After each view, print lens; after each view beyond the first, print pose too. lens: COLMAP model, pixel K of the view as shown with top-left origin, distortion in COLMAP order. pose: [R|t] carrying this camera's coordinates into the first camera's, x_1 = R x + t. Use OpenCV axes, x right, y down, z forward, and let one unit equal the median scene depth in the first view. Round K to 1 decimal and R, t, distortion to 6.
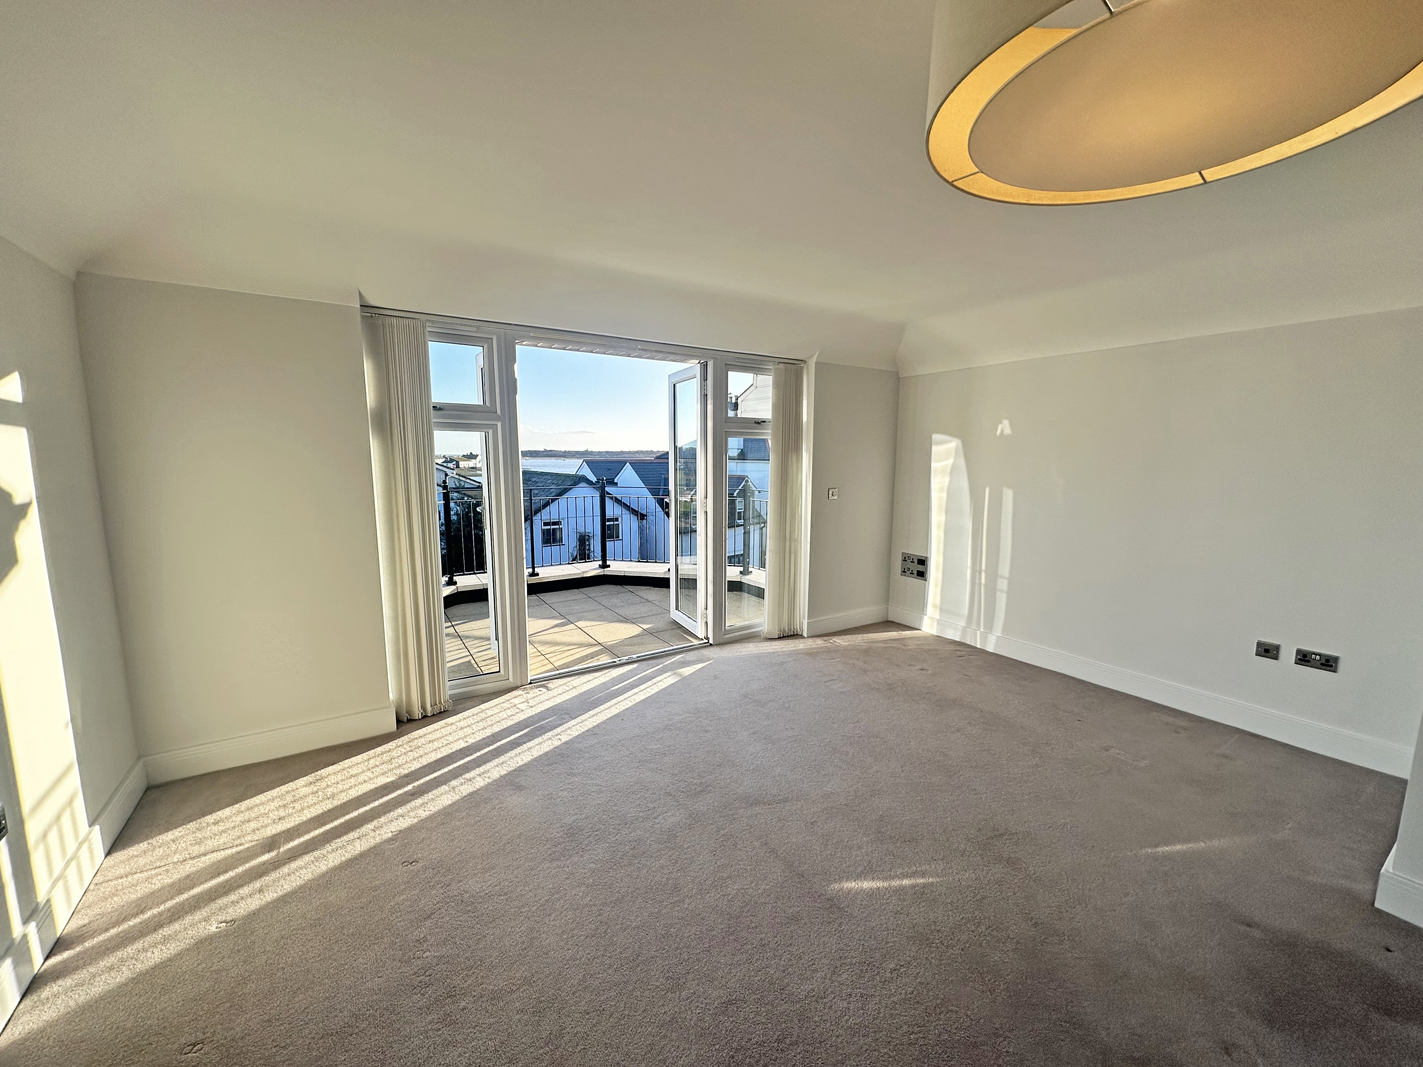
lens RADIAL K [[565.8, 0, 713.9], [0, 565.8, 528.7], [0, 0, 1]] dist [0.000877, 0.000367]
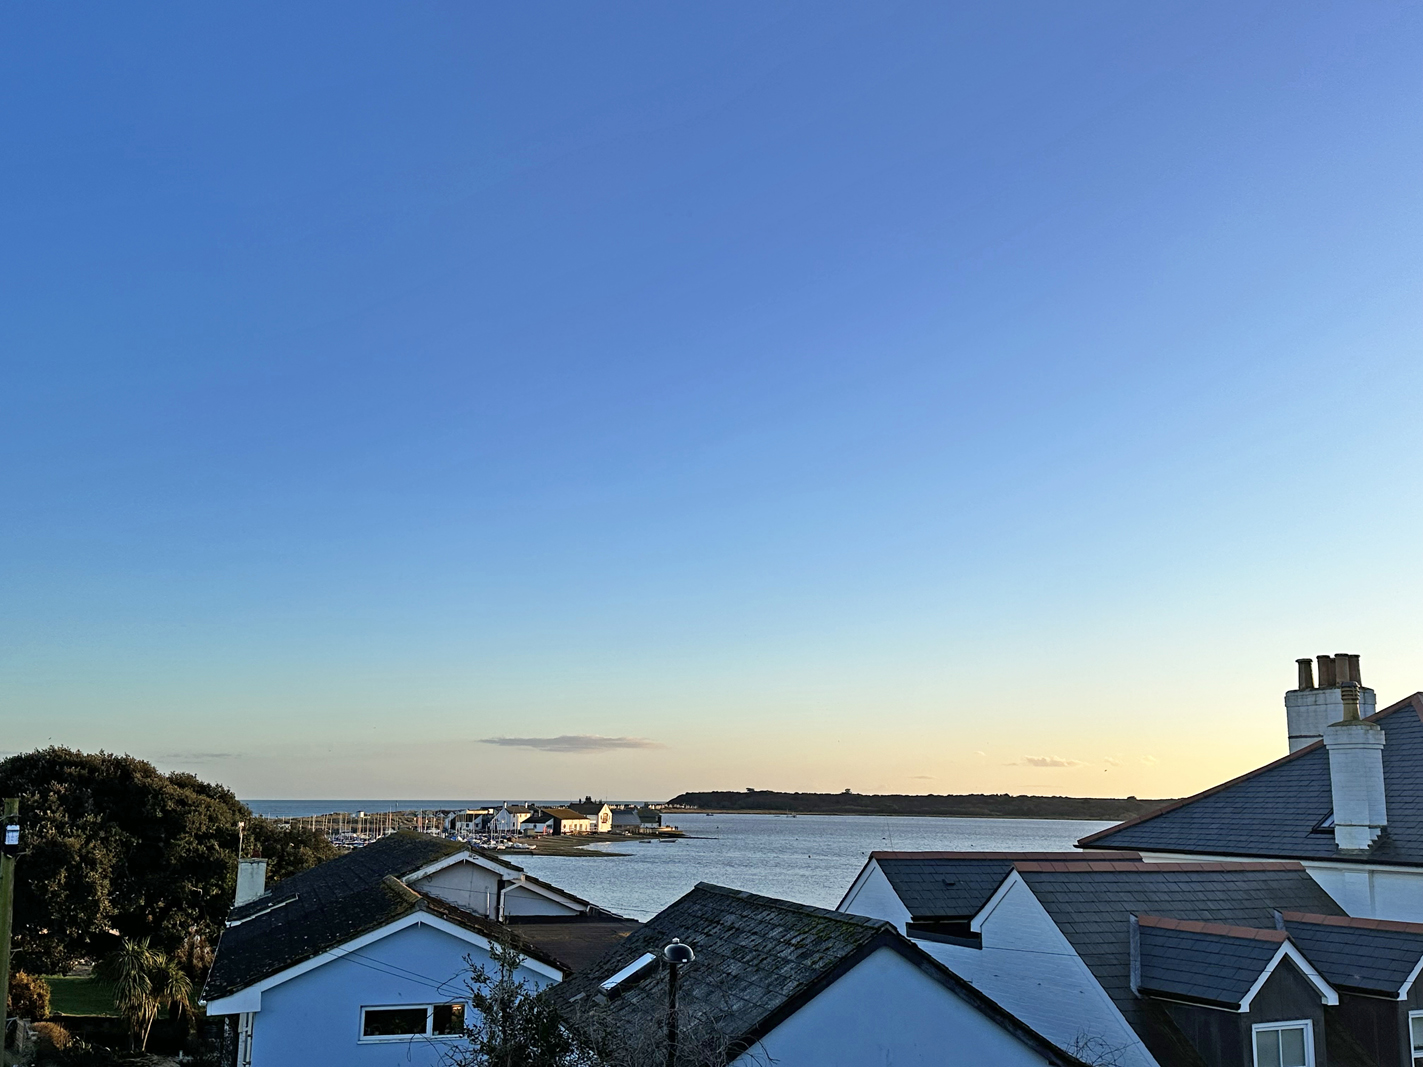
lens RADIAL K [[1380.2, 0, 711.3], [0, 1380.2, 529.7], [0, 0, 1]] dist [0.026945, 0.000000]
pose [[0.950464, -0.052290, -0.306404, -0.249610], [-0.048558, 0.948667, -0.312526, -0.184344], [0.307017, 0.311923, 0.899135, 0.753232]]
